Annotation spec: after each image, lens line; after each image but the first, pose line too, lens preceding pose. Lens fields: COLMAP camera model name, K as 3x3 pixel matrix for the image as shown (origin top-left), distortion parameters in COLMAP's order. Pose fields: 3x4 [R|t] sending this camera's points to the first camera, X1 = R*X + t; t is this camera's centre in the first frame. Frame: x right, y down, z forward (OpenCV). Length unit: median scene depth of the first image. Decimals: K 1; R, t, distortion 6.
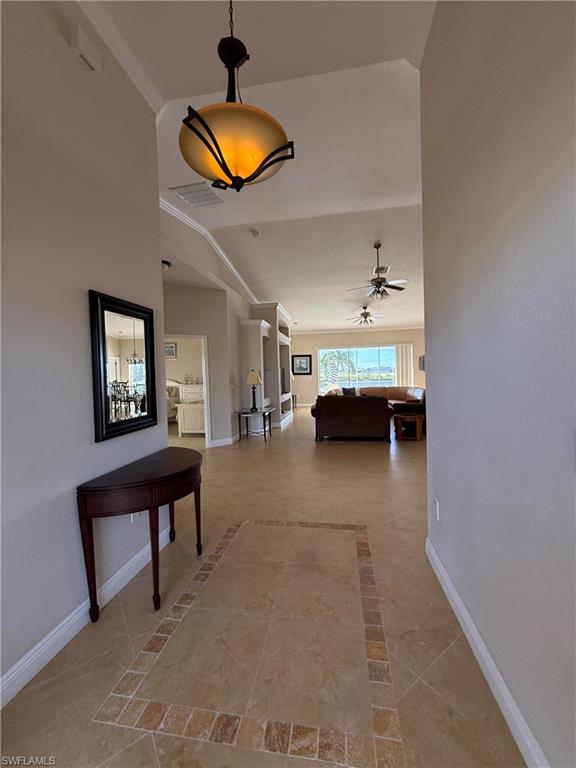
lens RADIAL K [[309.3, 0, 288.0], [0, 309.3, 384.0], [0, 0, 1]] dist [0.000570, 0.000096]
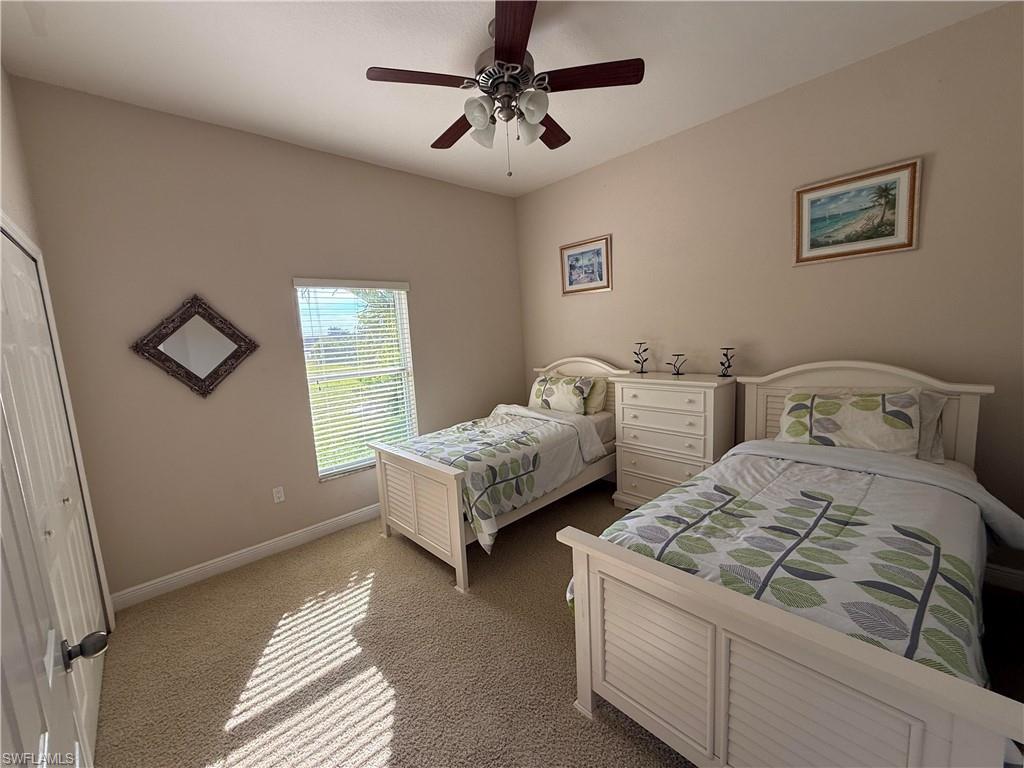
lens RADIAL K [[405.6, 0, 512.0], [0, 405.6, 384.0], [0, 0, 1]] dist [0.000128, 0.000007]
pose [[0.801780, 0.064958, -0.594078, -0.192046], [0.010936, 0.992314, 0.123262, -0.038164], [0.597519, -0.105326, 0.794907, 0.611754]]
